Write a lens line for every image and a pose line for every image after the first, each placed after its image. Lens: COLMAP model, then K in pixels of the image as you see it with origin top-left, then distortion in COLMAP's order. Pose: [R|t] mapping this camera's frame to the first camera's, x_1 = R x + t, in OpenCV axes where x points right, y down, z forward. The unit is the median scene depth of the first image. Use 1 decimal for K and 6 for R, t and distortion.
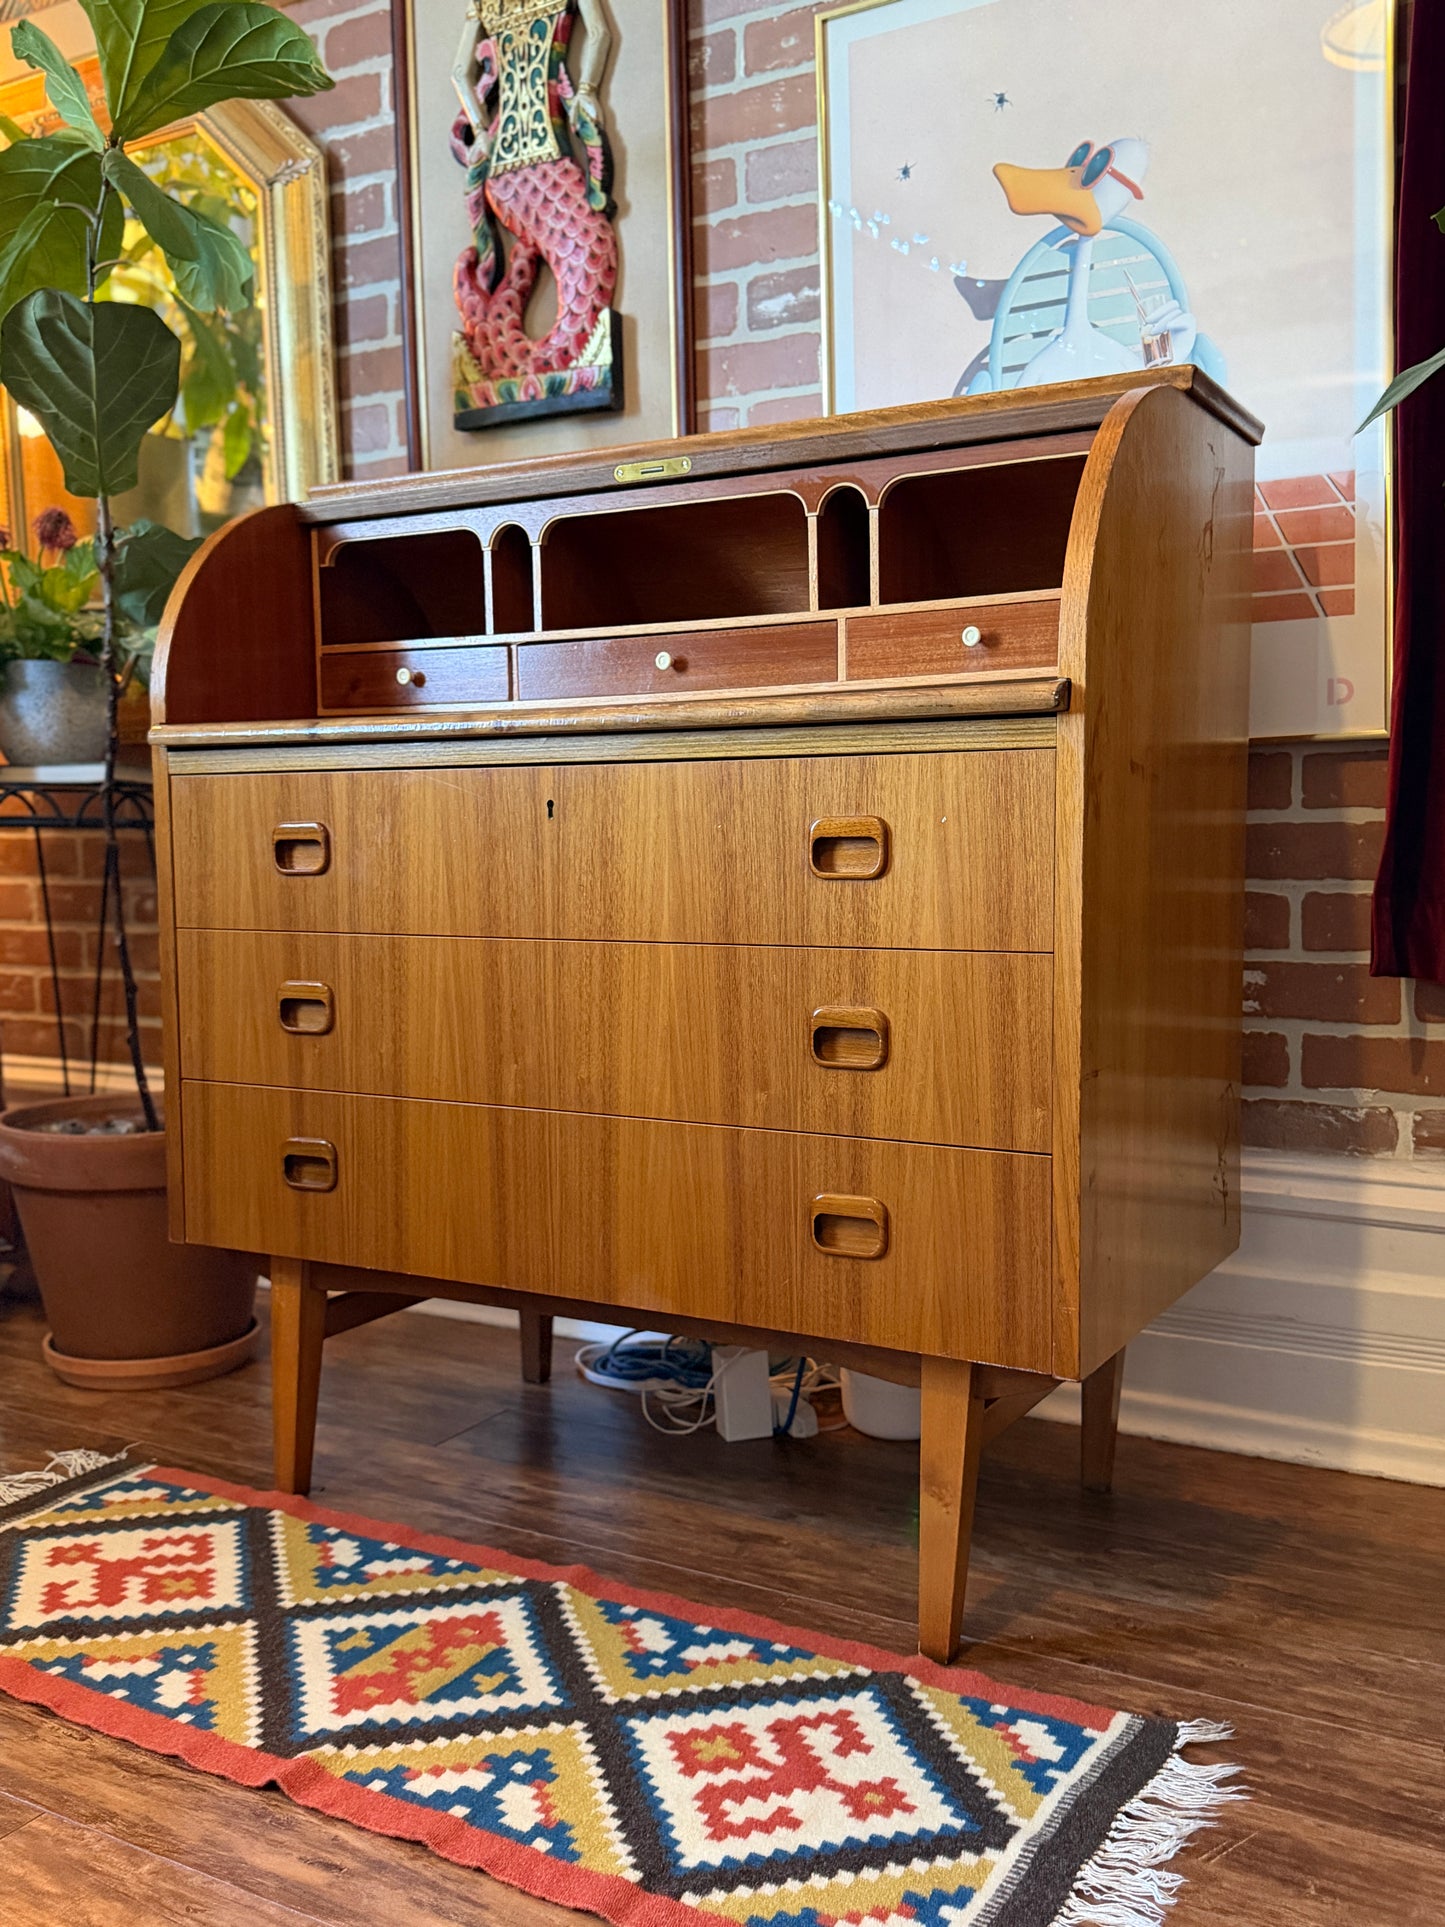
lens RADIAL K [[1739.2, 0, 716.2], [0, 1739.2, 964.2], [0, 0, 1]] dist [0.032835, -0.090028]
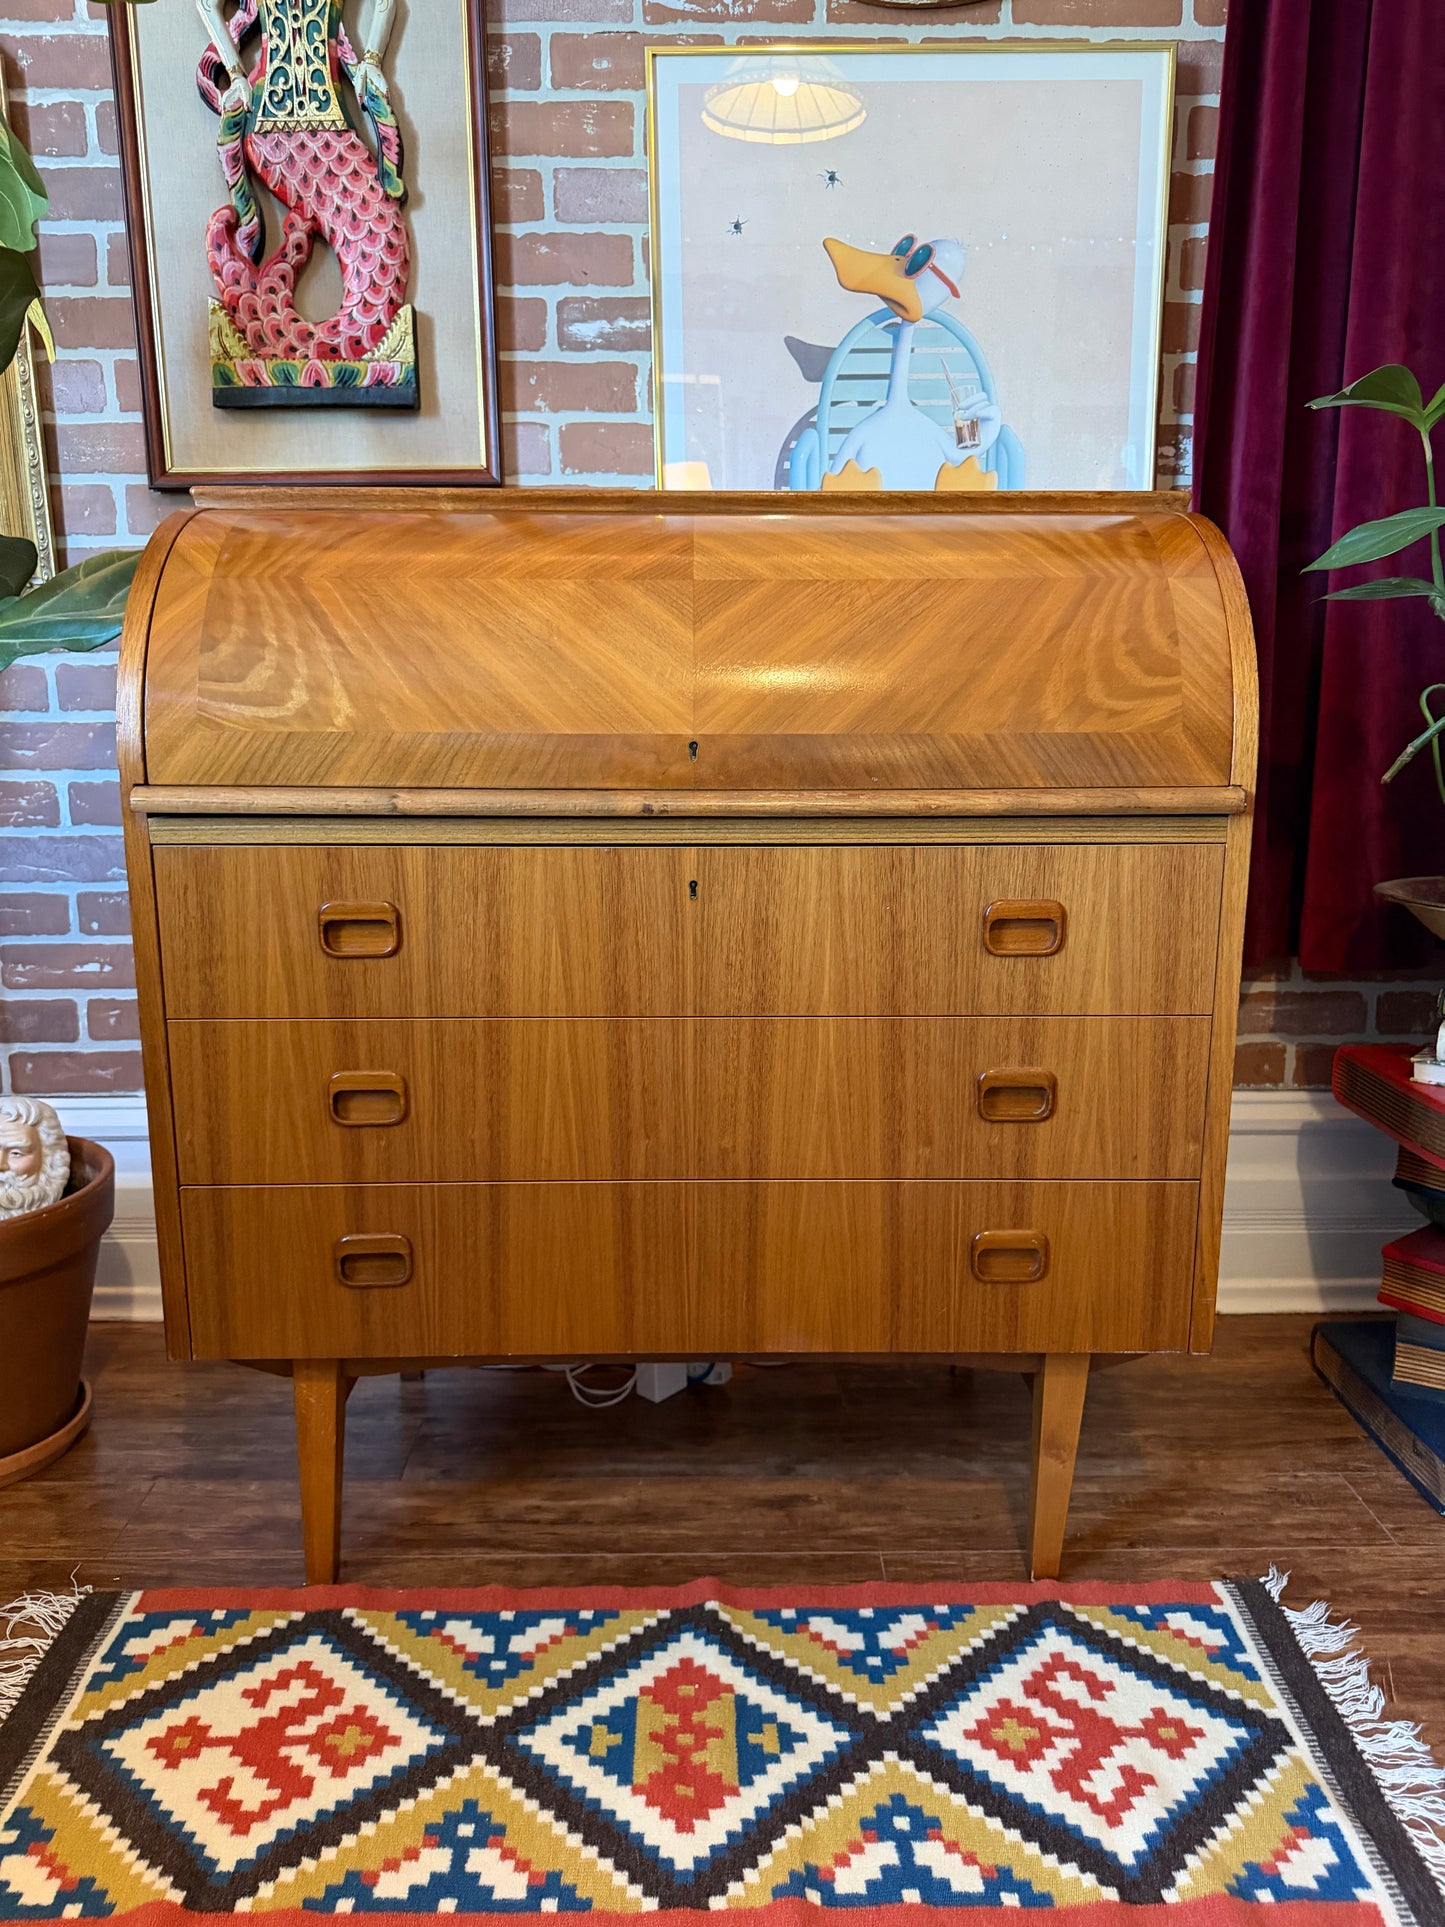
lens RADIAL K [[1386.1, 0, 722.5], [0, 1386.1, 963.5], [0, 0, 1]] dist [-0.008267, -0.002151]
pose [[0.854417, -0.093407, 0.511122, -0.471455], [0.033476, 0.991561, 0.125247, -0.140166], [-0.518508, -0.089903, 0.850333, 0.302085]]
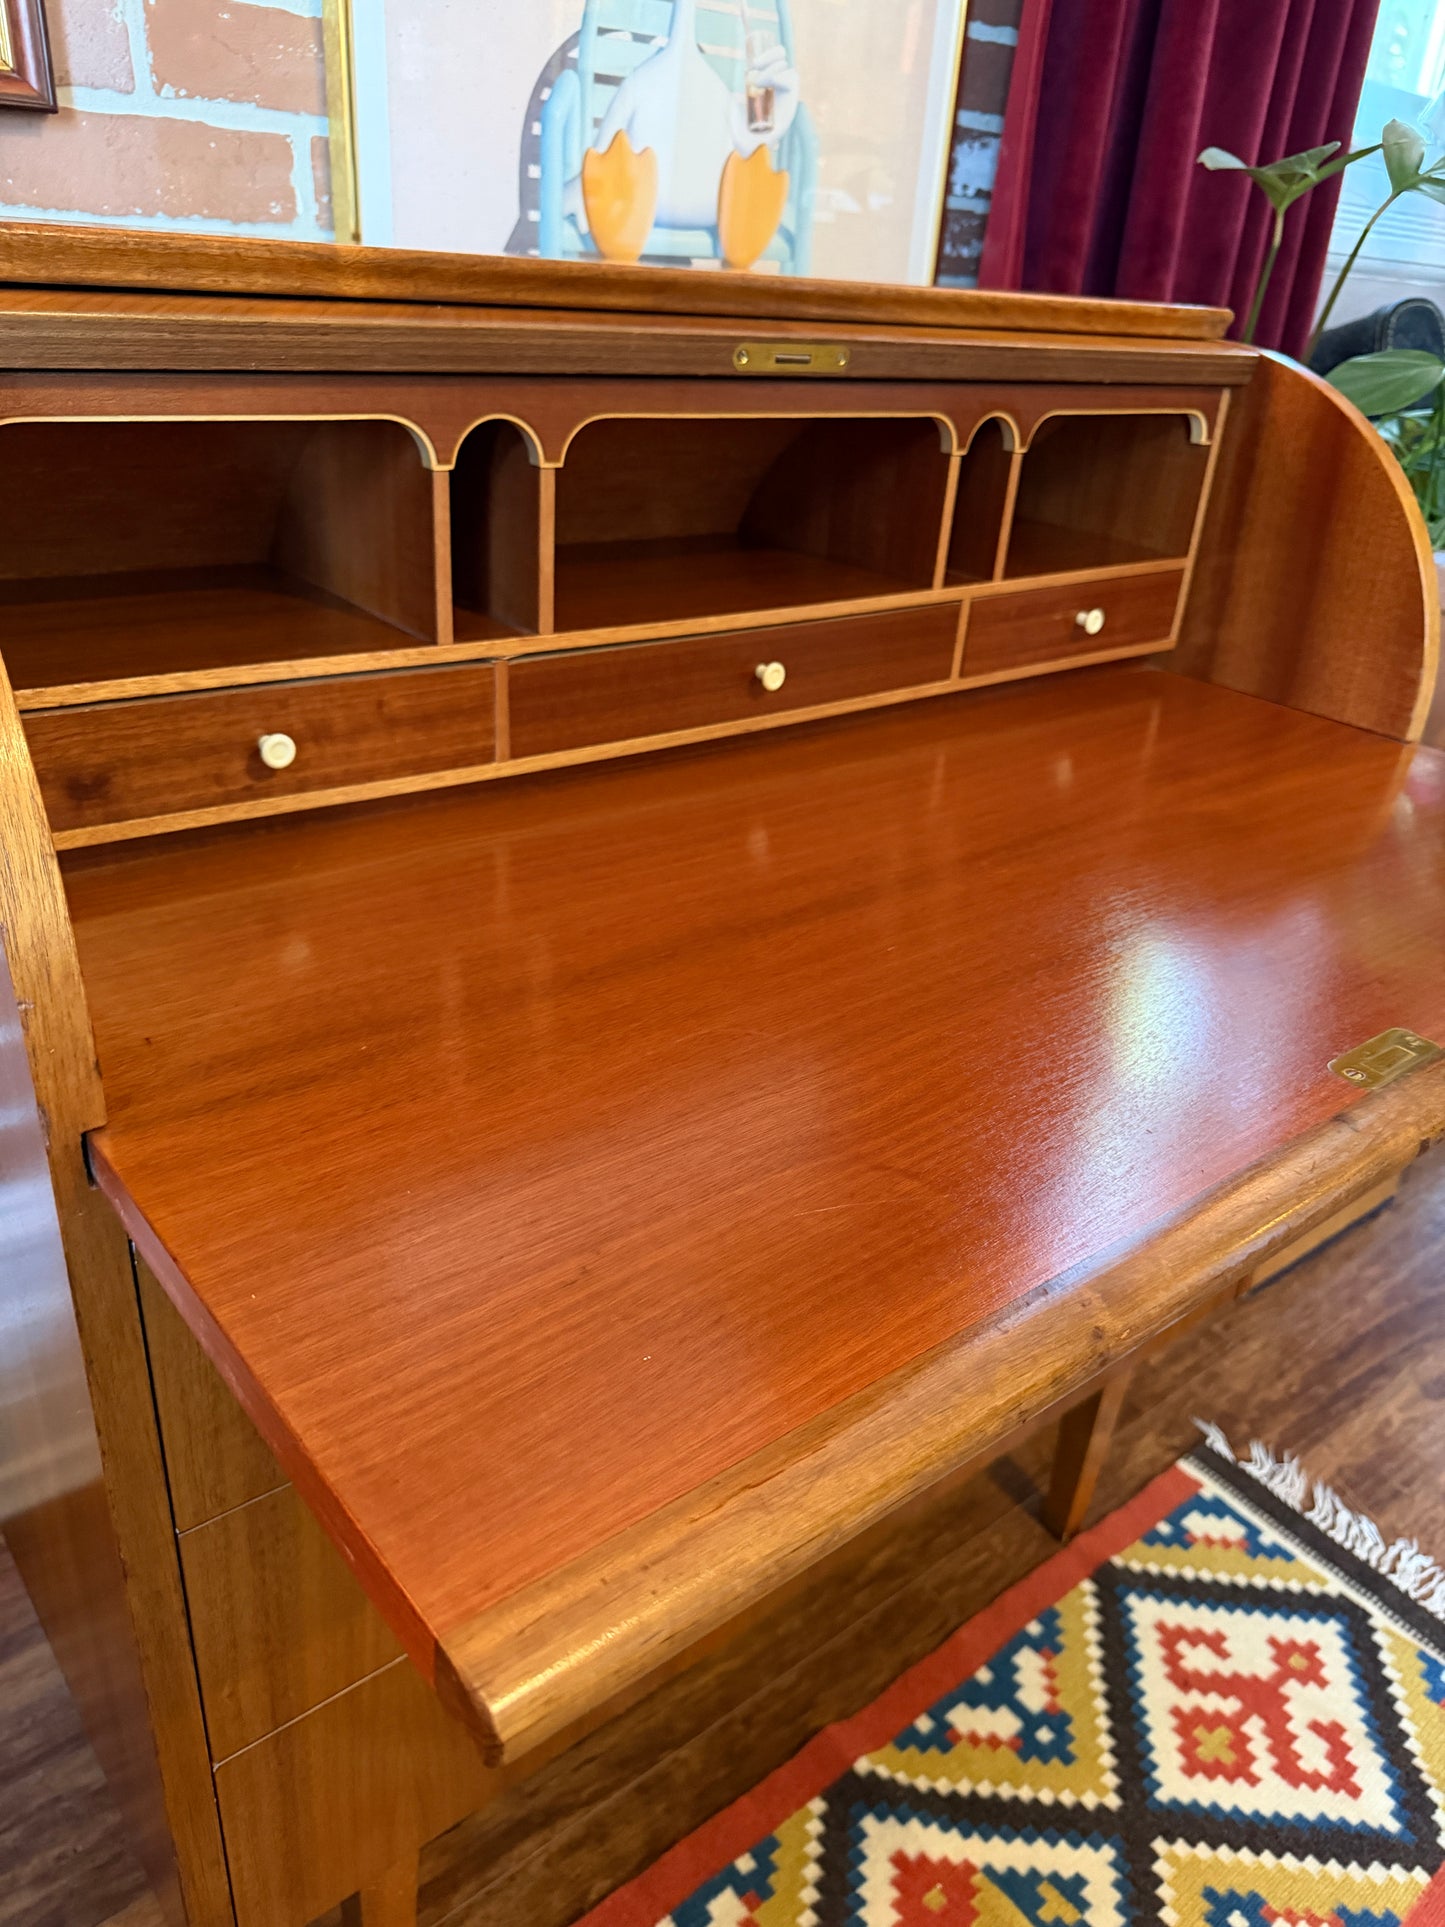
lens RADIAL K [[1403.2, 0, 722.5], [0, 1403.2, 963.5], [0, 0, 1]] dist [-0.052290, 0.031810]
pose [[0.344536, -0.399445, 0.849552, -0.539557], [-0.003391, 0.904425, 0.426620, -0.312925], [-0.938767, -0.149867, 0.310252, 0.889137]]
